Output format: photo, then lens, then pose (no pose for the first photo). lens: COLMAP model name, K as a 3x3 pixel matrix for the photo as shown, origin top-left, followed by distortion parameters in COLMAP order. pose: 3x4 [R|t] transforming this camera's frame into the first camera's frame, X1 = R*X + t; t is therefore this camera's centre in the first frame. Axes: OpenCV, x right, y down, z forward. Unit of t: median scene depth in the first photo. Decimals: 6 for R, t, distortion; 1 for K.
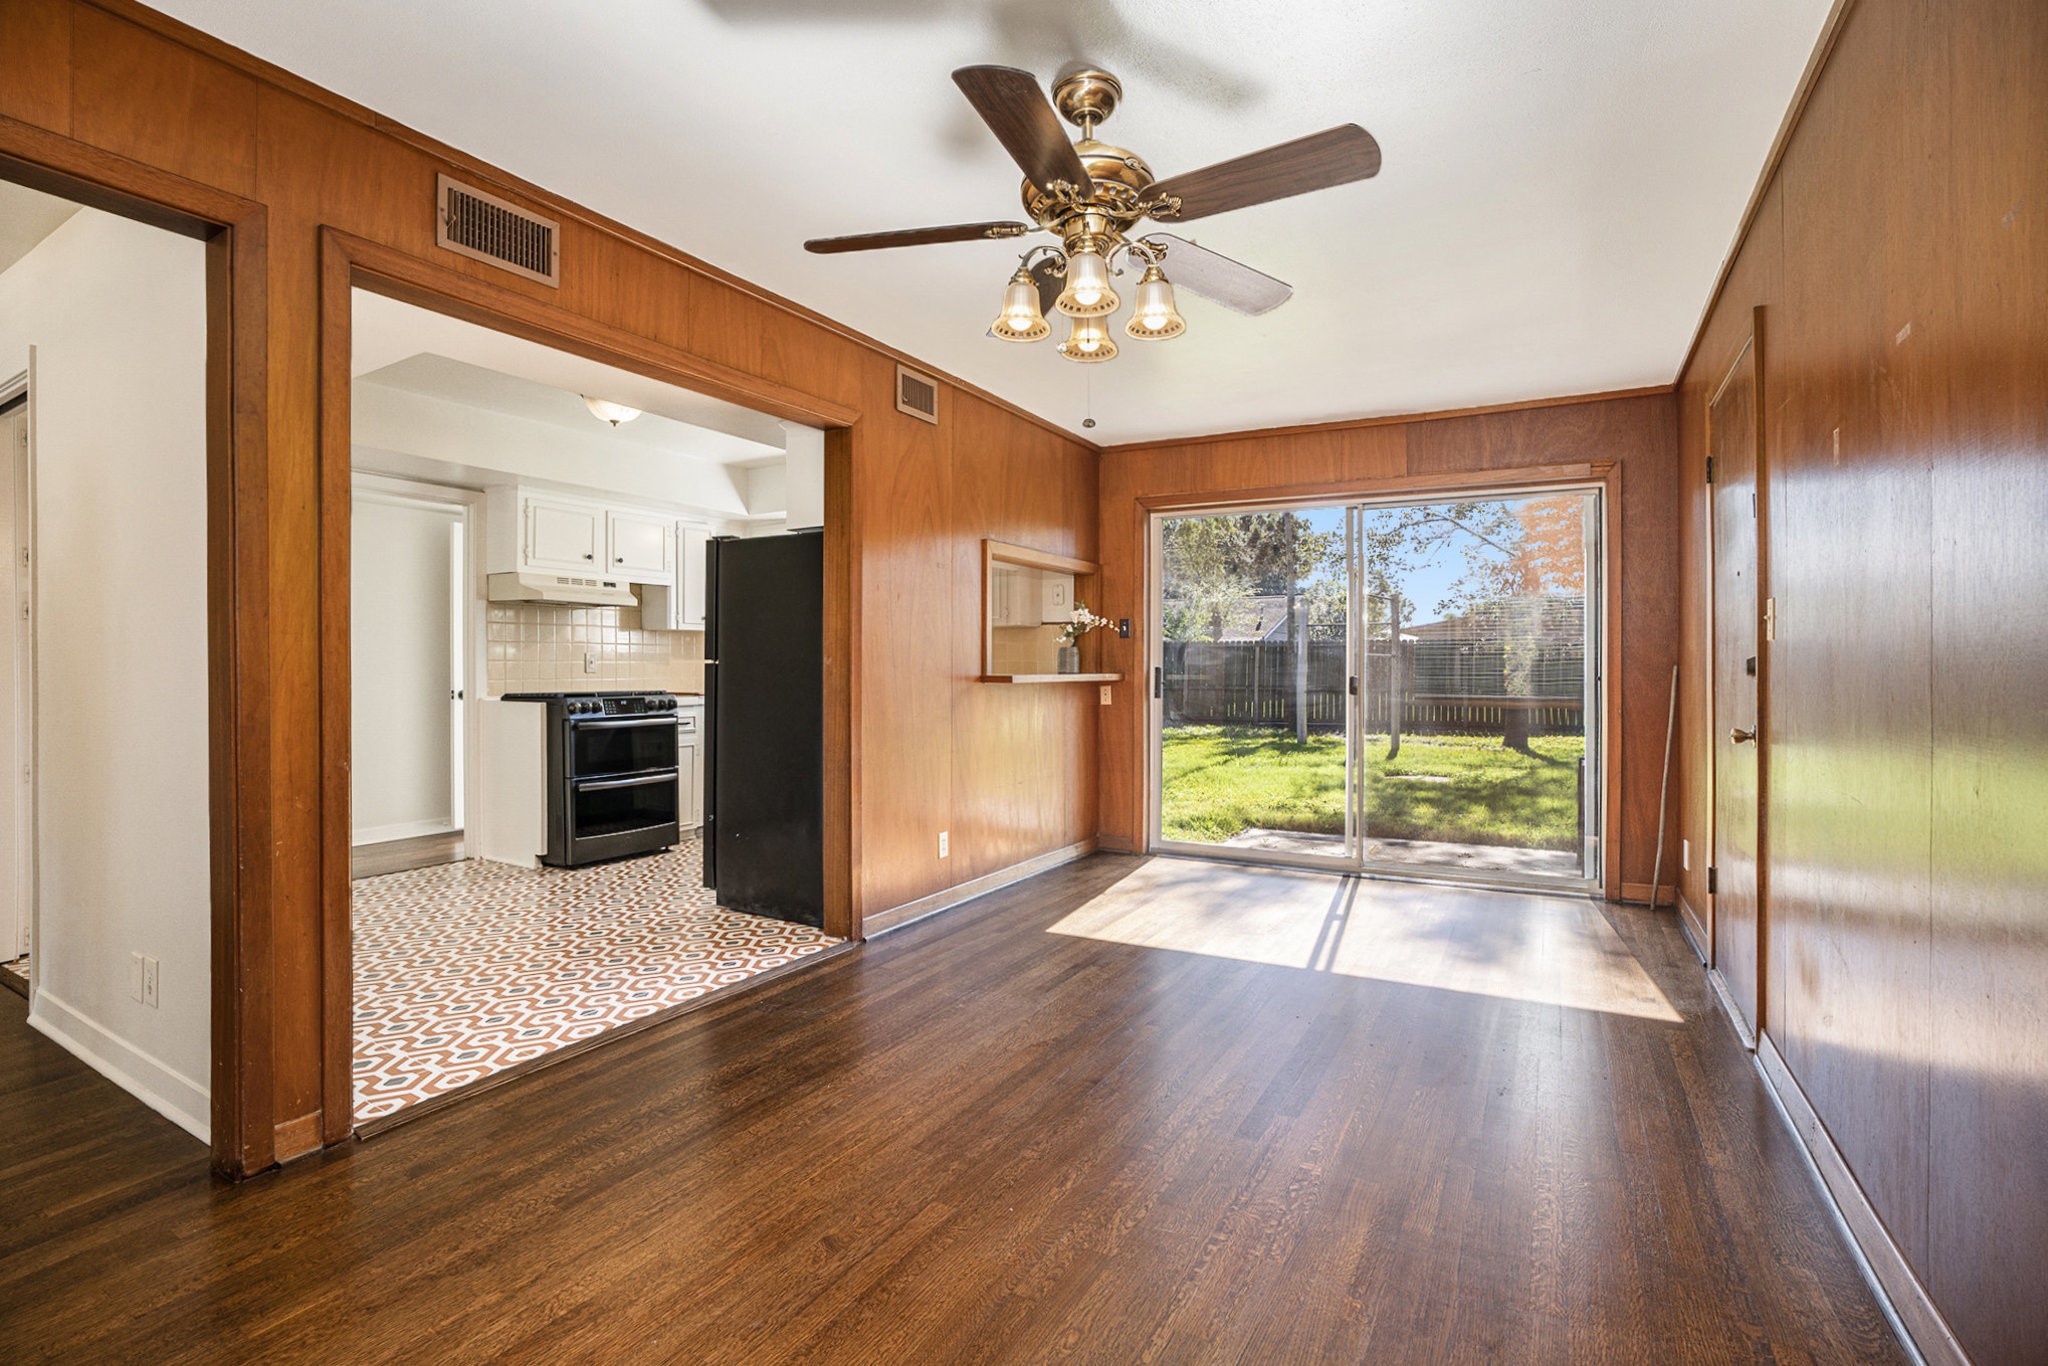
lens RADIAL K [[950.4, 0, 1009.6], [0, 950.4, 657.1], [0, 0, 1]] dist [-0.043400, 0.001198]
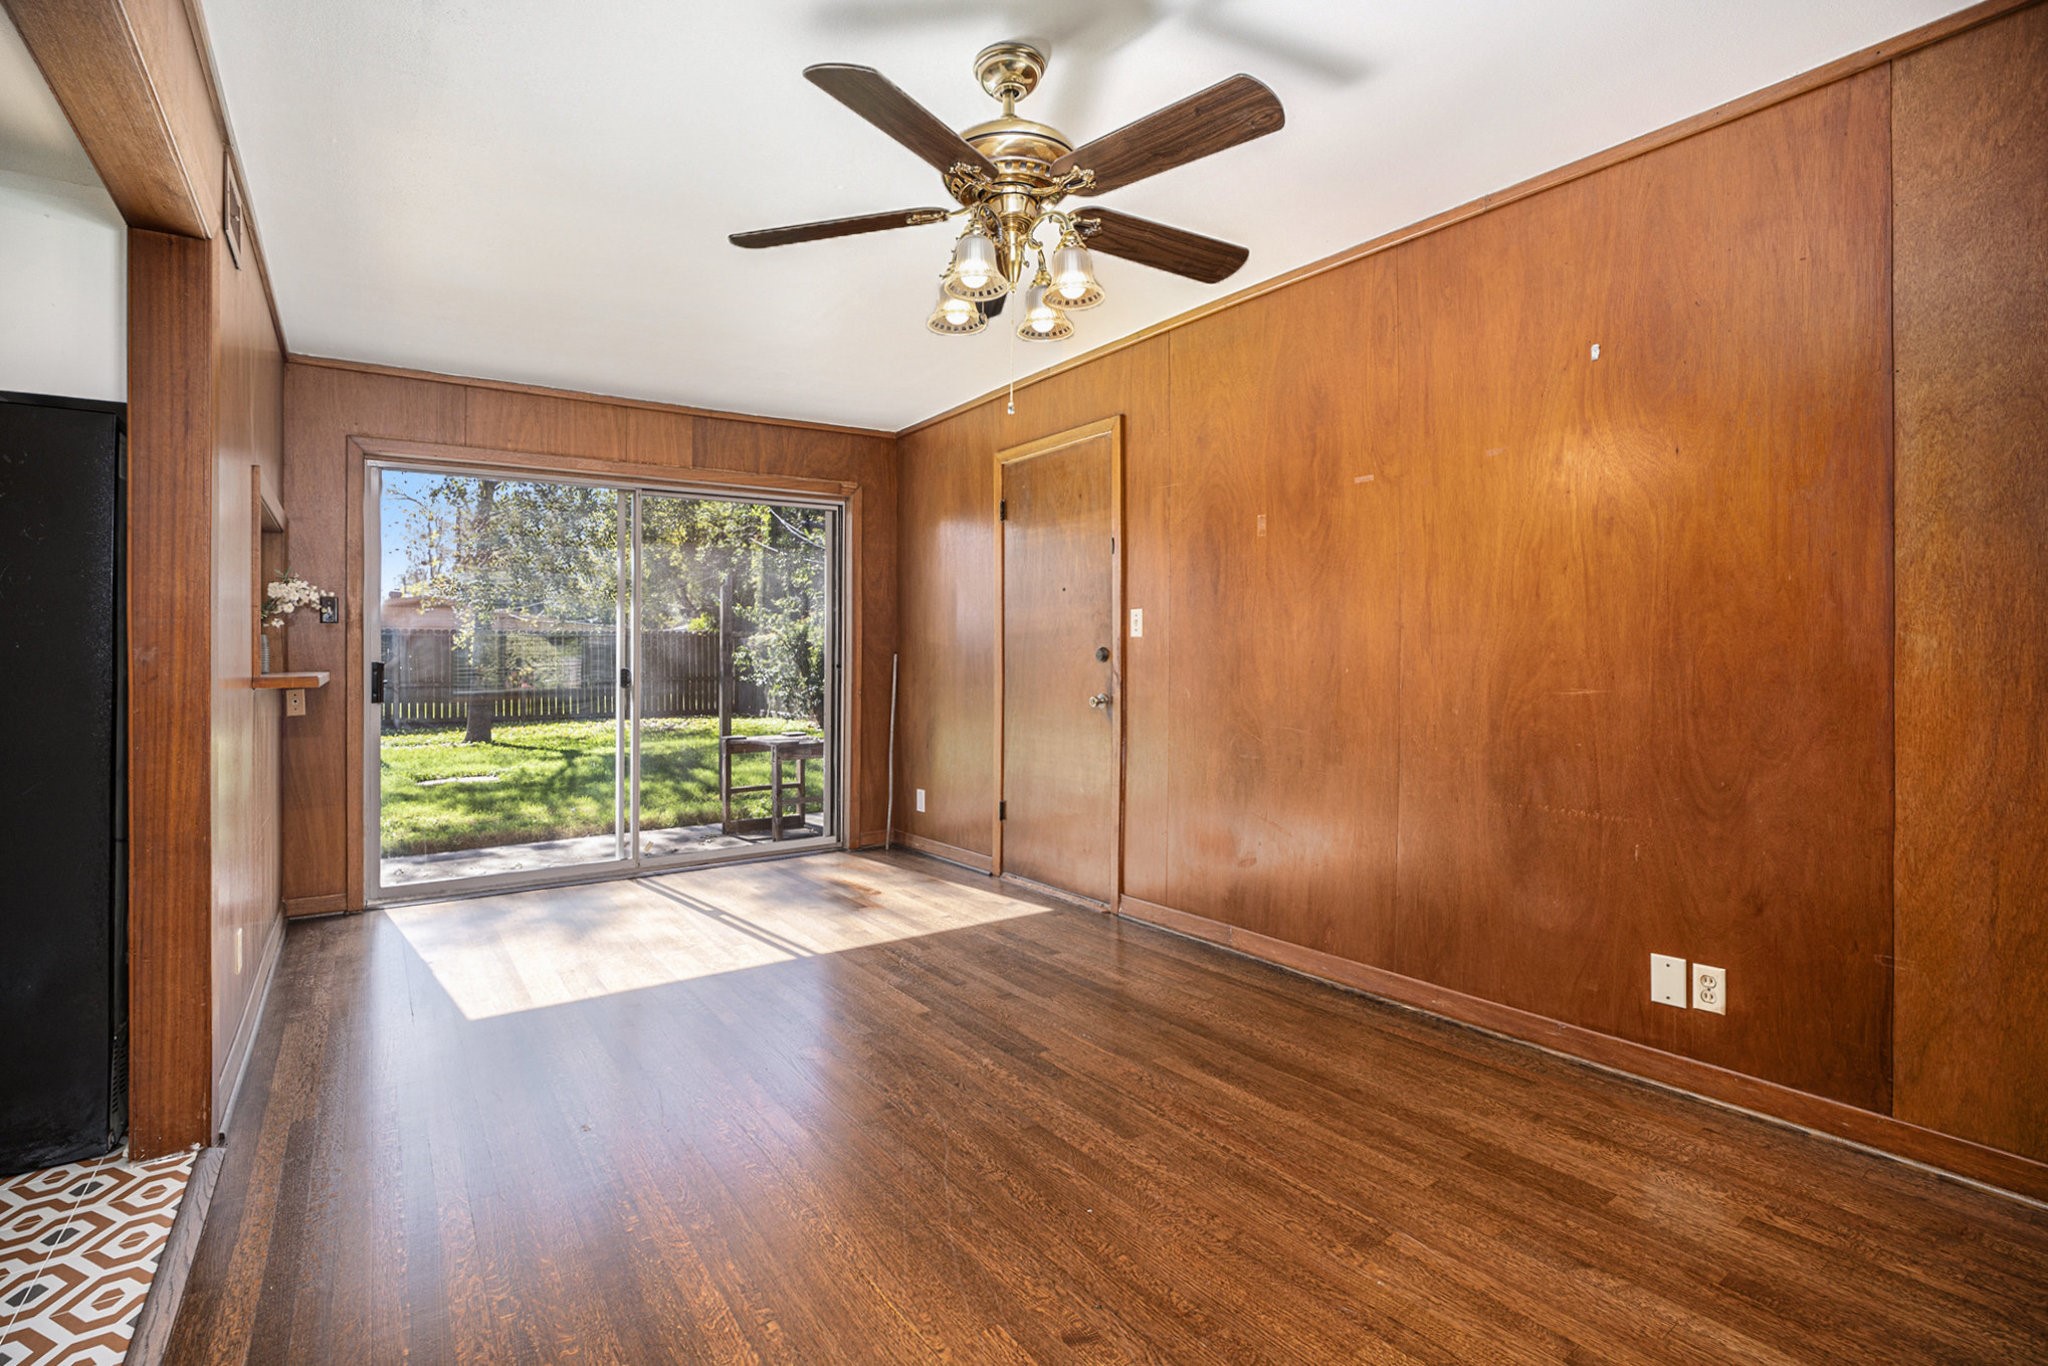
lens RADIAL K [[950.4, 0, 1009.6], [0, 950.4, 657.1], [0, 0, 1]] dist [-0.043400, 0.001198]
pose [[0.434117, -0.010772, 0.900792, -0.382391], [0.001937, 0.999937, 0.011024, -0.001040], [-0.900855, -0.003040, 0.434110, 0.281486]]
